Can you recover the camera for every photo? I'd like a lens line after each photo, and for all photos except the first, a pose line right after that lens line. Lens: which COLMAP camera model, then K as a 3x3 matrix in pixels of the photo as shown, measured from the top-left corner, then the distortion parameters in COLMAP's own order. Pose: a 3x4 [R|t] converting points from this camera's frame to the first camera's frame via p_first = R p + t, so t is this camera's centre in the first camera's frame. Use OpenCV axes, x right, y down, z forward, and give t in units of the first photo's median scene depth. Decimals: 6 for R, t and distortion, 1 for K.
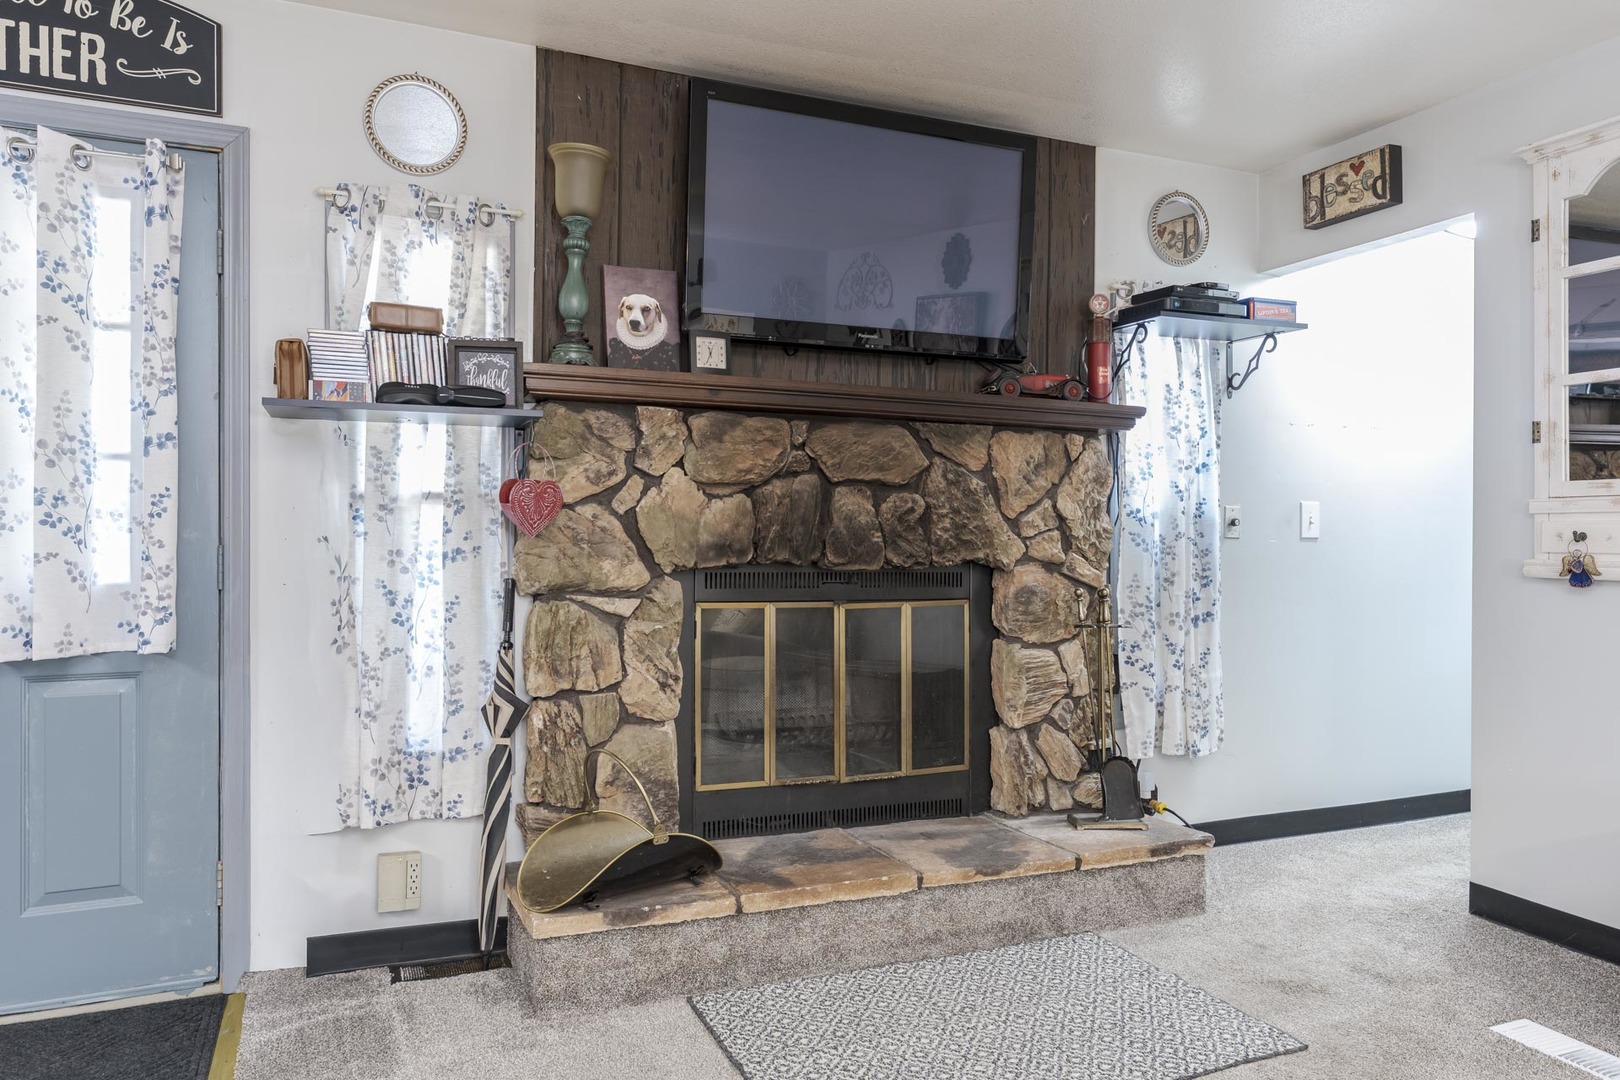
lens RADIAL K [[1109.2, 0, 810.0], [0, 1109.2, 540.0], [0, 0, 1]] dist [-0.003068, -0.001011]
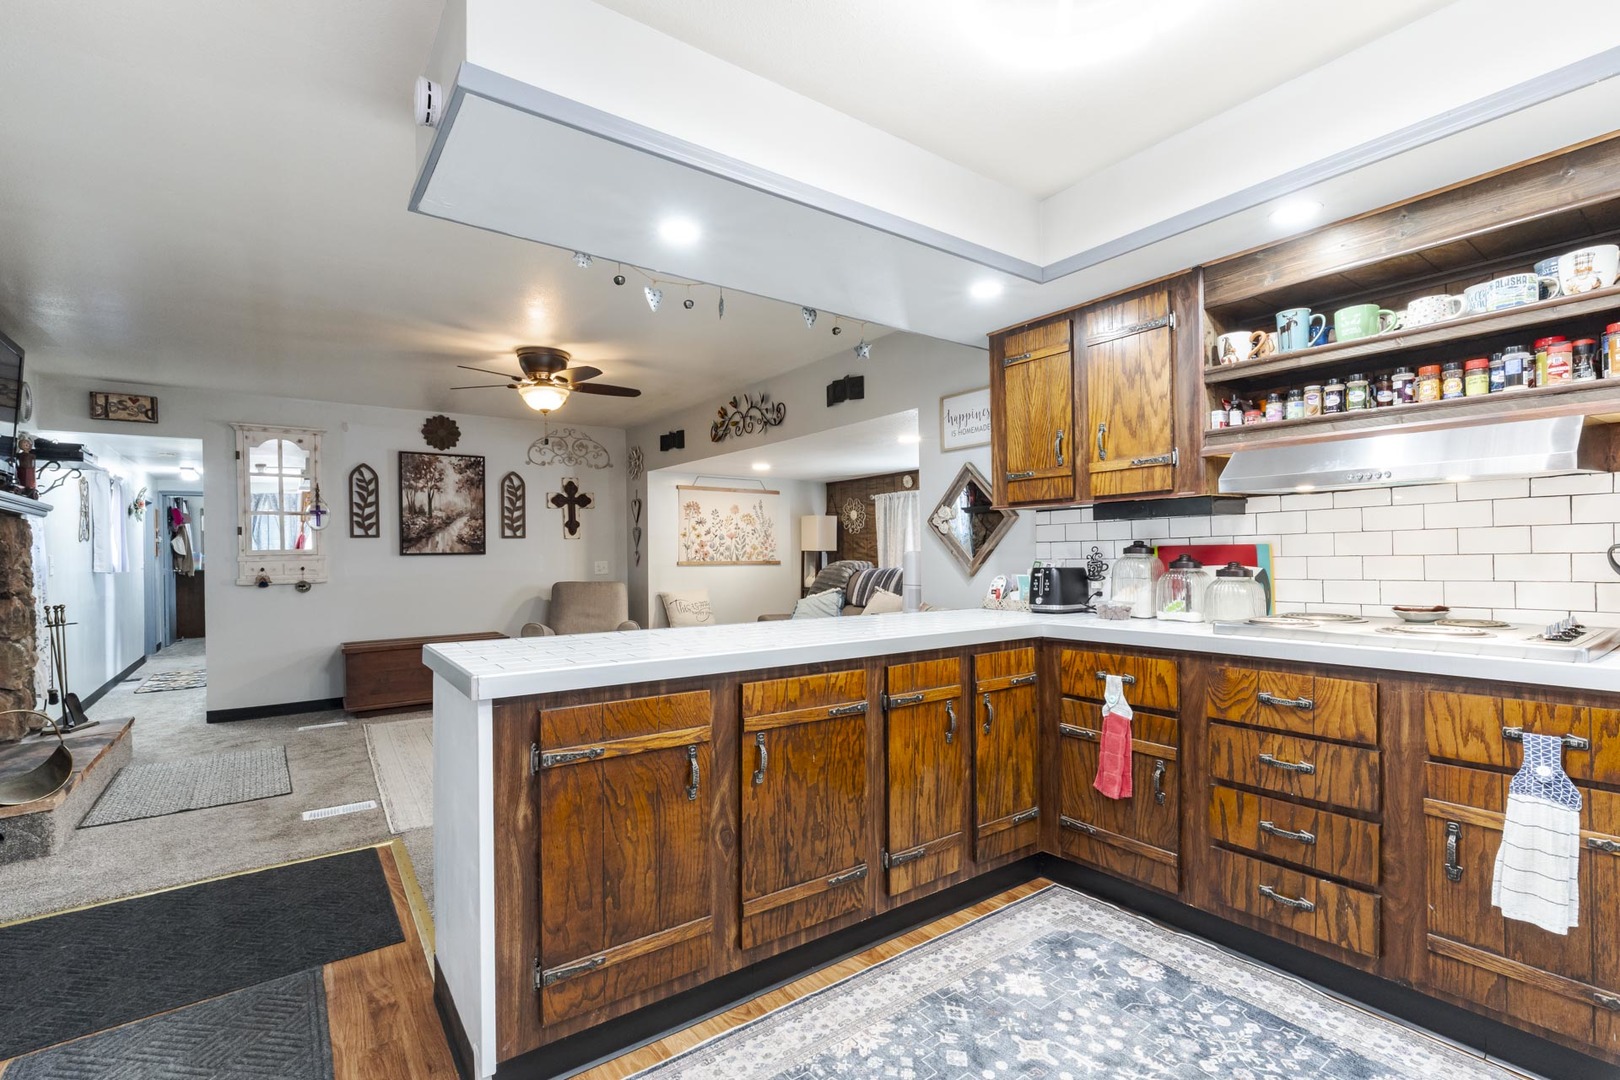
lens RADIAL K [[723.5, 0, 808.9], [0, 723.5, 553.4], [0, 0, 1]] dist [0.000581, 0.000699]
pose [[-0.217155, -0.003615, 0.976131, -1.275818], [0.020021, 0.999766, 0.008156, -0.028439], [-0.975932, 0.021314, -0.217031, 0.039939]]
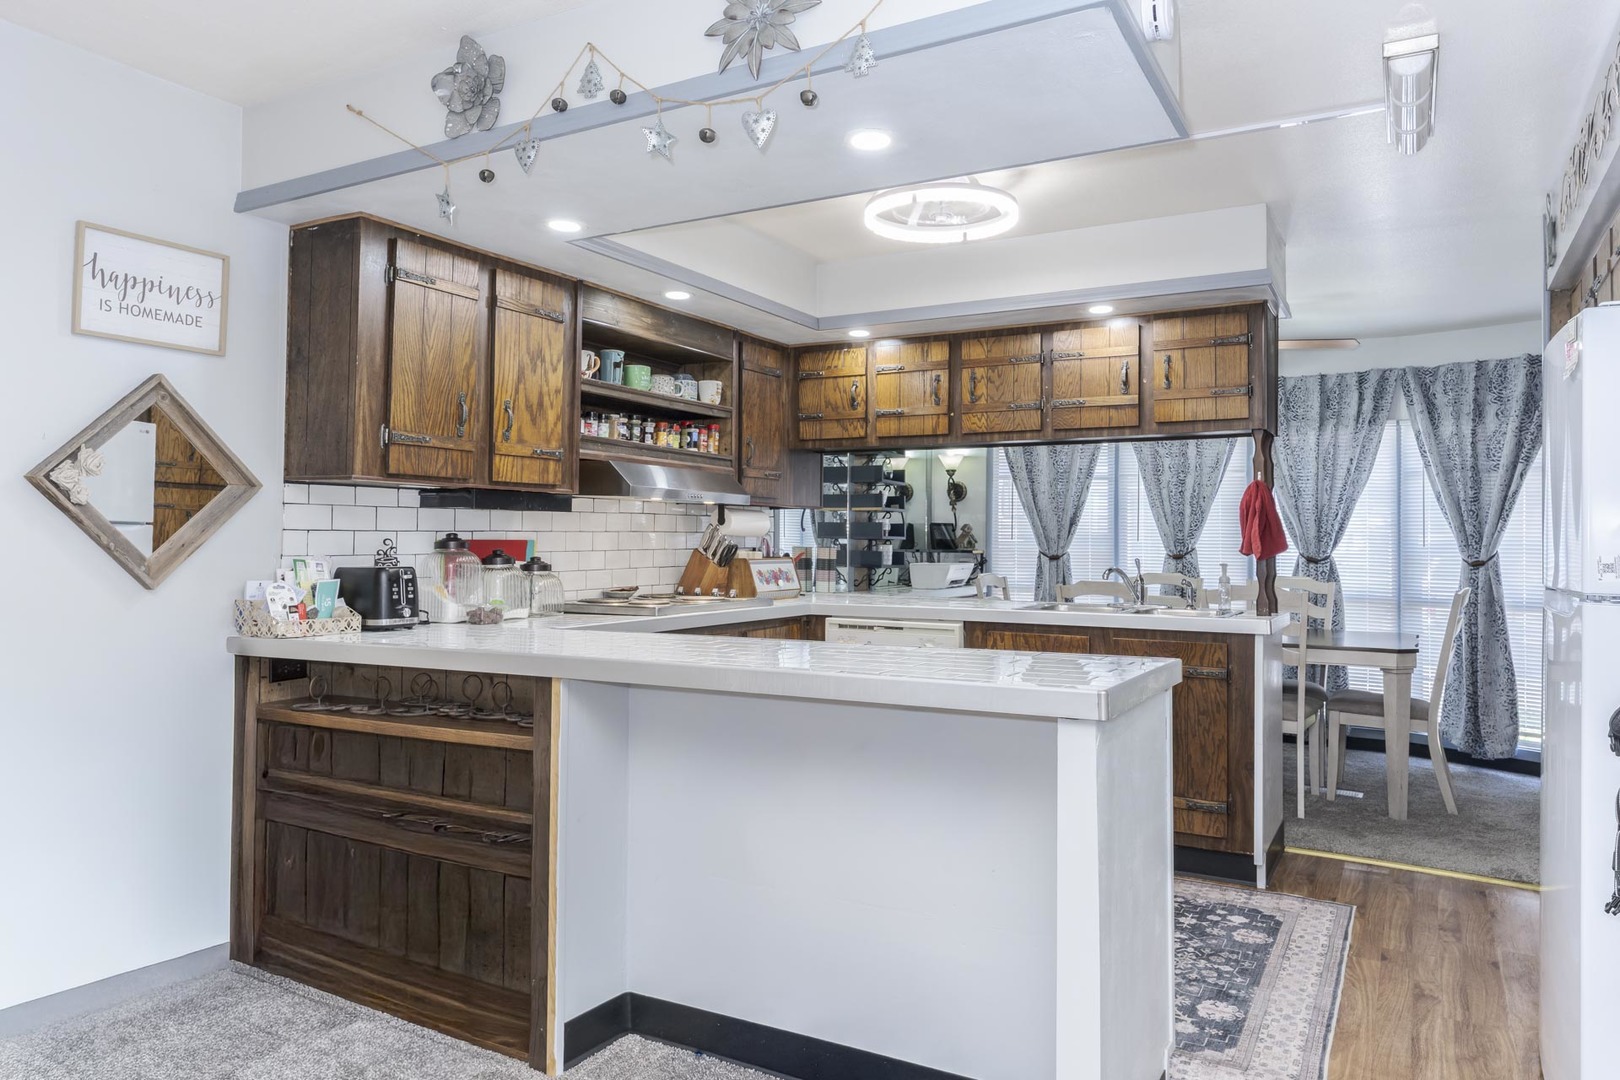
lens RADIAL K [[1052.3, 0, 818.9], [0, 1052.3, 510.7], [0, 0, 1]] dist [0.004289, 0.003480]
pose [[-0.807717, -0.029399, -0.588837, -0.189466], [-0.017513, 0.999512, -0.025881, -0.030460], [0.589310, -0.010592, -0.807837, 0.560008]]
